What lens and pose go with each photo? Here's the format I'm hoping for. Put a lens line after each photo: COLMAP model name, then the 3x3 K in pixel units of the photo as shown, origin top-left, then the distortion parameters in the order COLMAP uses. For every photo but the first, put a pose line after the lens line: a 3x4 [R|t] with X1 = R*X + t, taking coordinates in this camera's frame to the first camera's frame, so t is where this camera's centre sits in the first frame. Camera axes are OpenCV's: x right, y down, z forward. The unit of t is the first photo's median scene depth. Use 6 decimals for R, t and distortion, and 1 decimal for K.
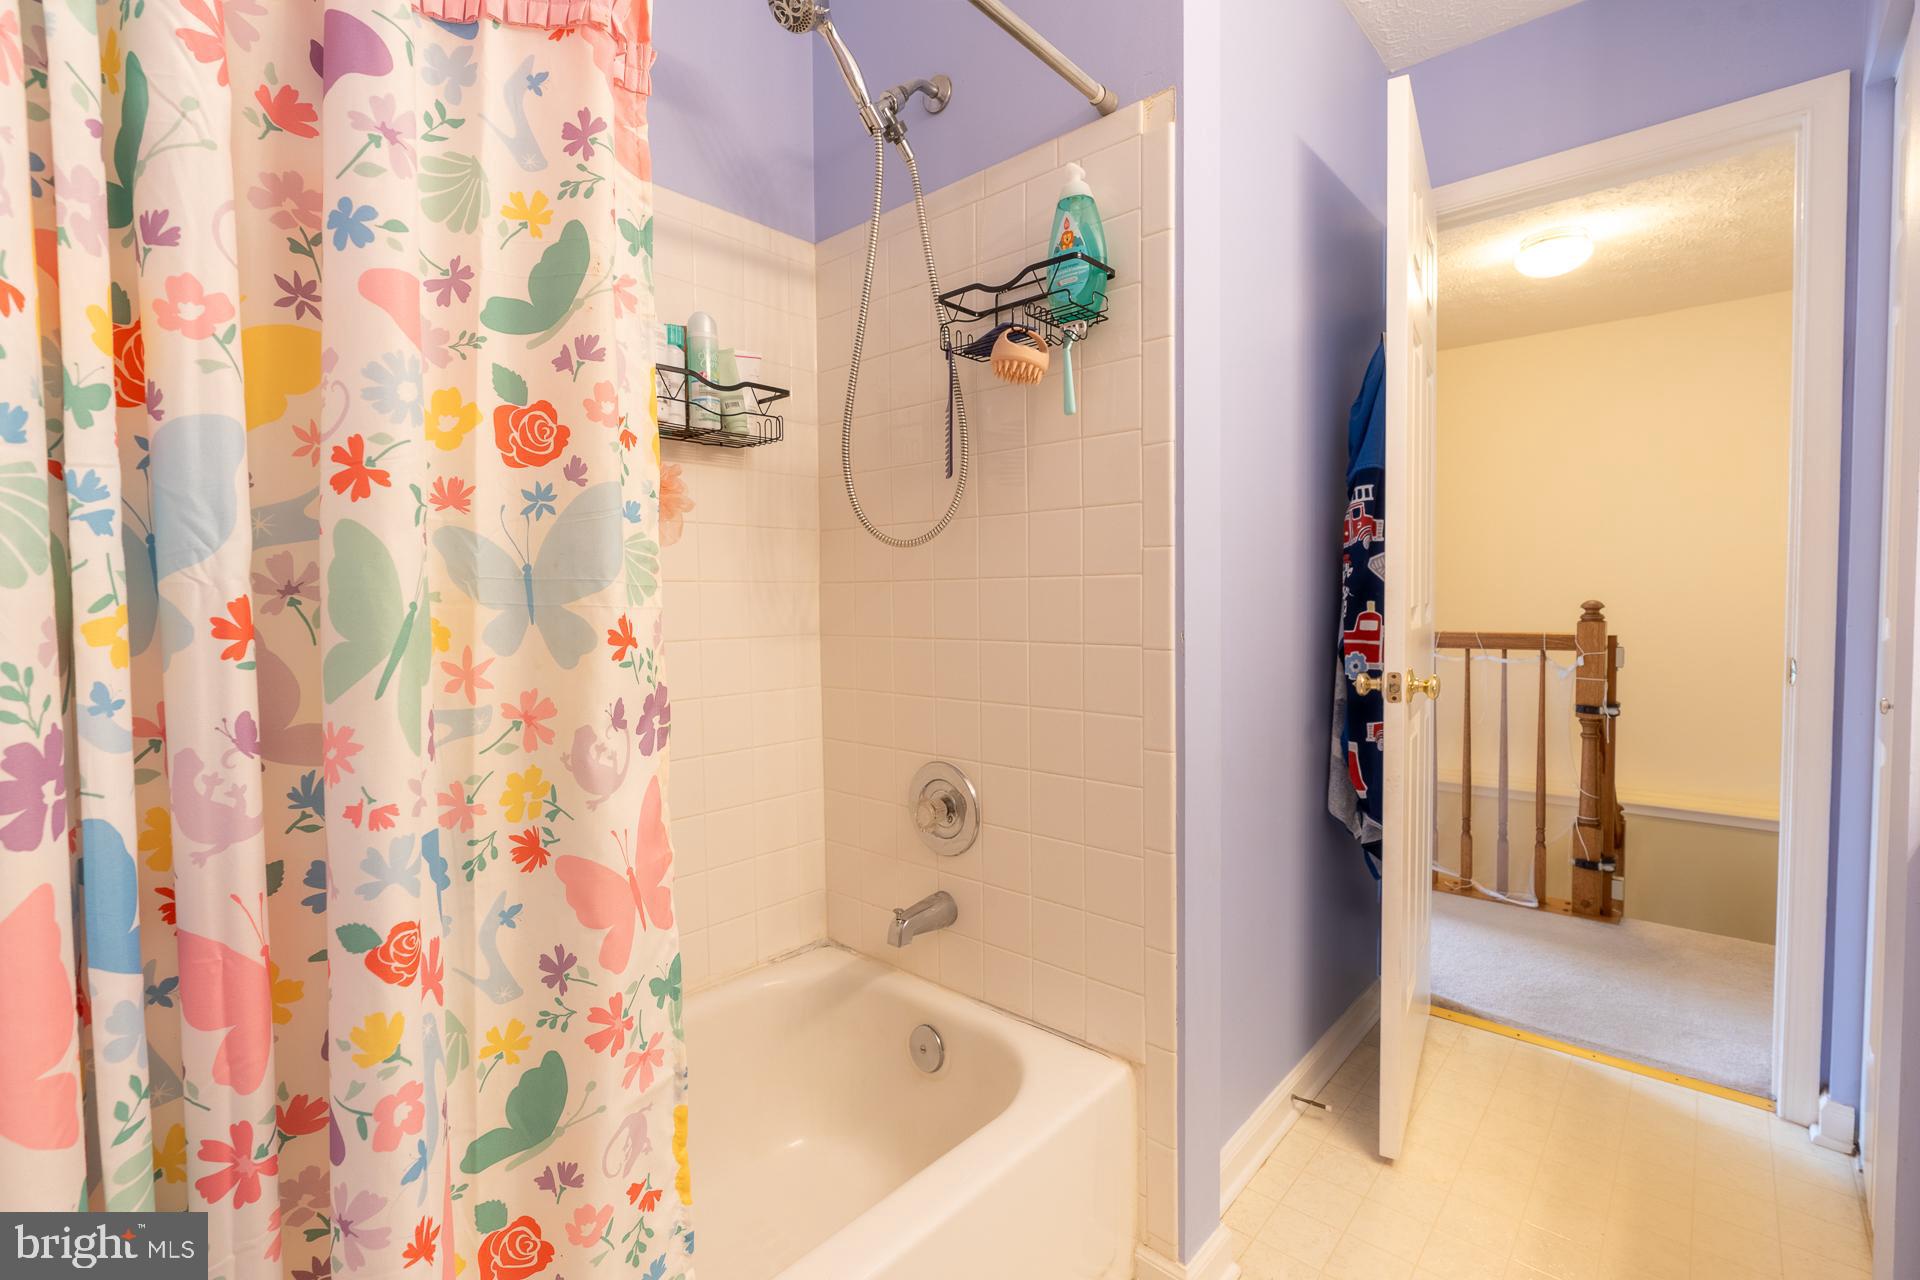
lens RADIAL K [[873.2, 0, 960.4], [0, 873.2, 633.0], [0, 0, 1]] dist [-0.007909, 0.000148]
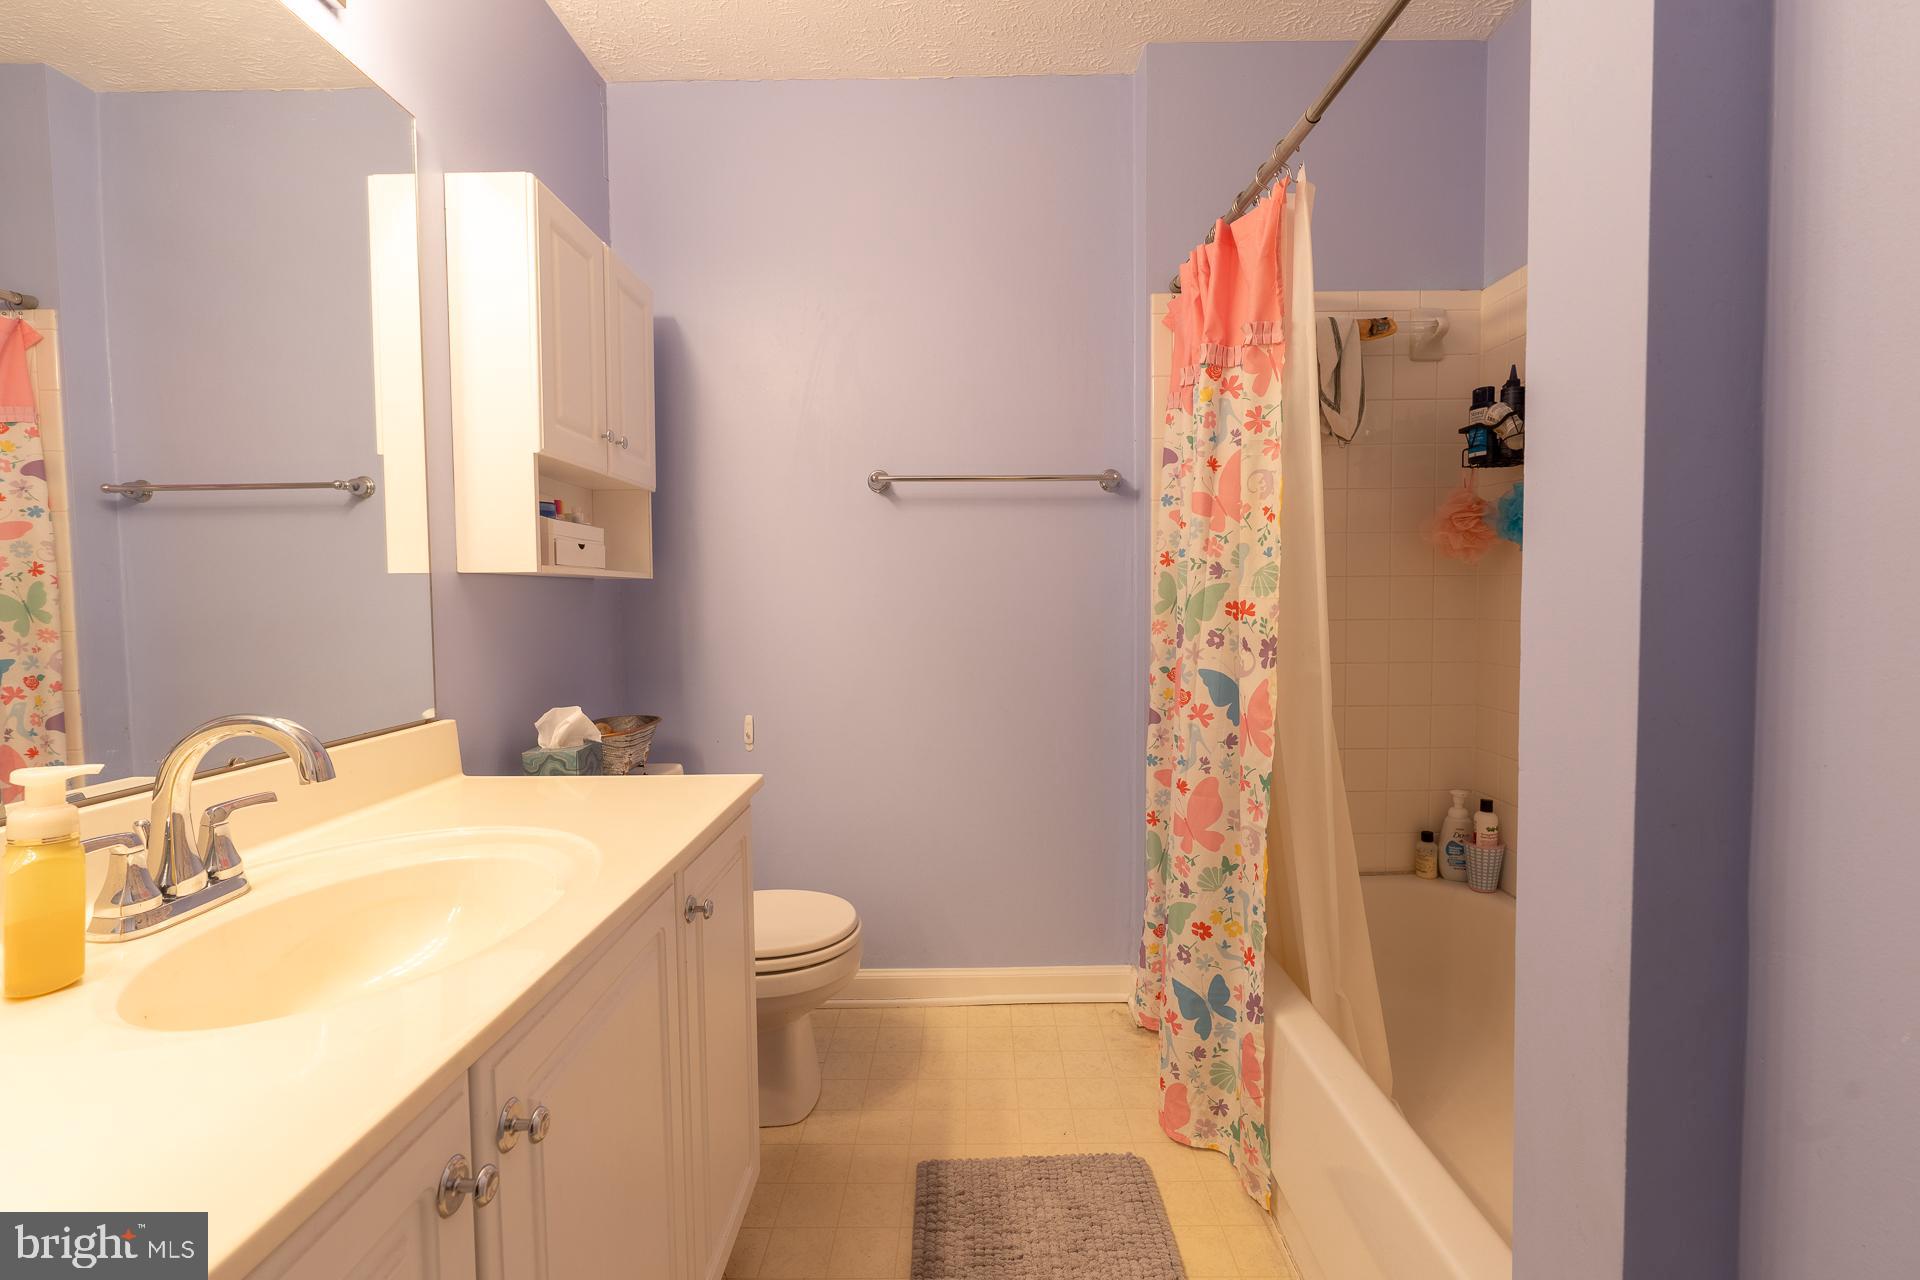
lens RADIAL K [[873.2, 0, 962.9], [0, 873.2, 635.6], [0, 0, 1]] dist [-0.007909, 0.000148]
pose [[-0.757868, 0.047976, -0.650642, 1.529974], [-0.013032, 0.995980, 0.088620, -0.112794], [0.652278, 0.075642, -0.754196, 2.080293]]
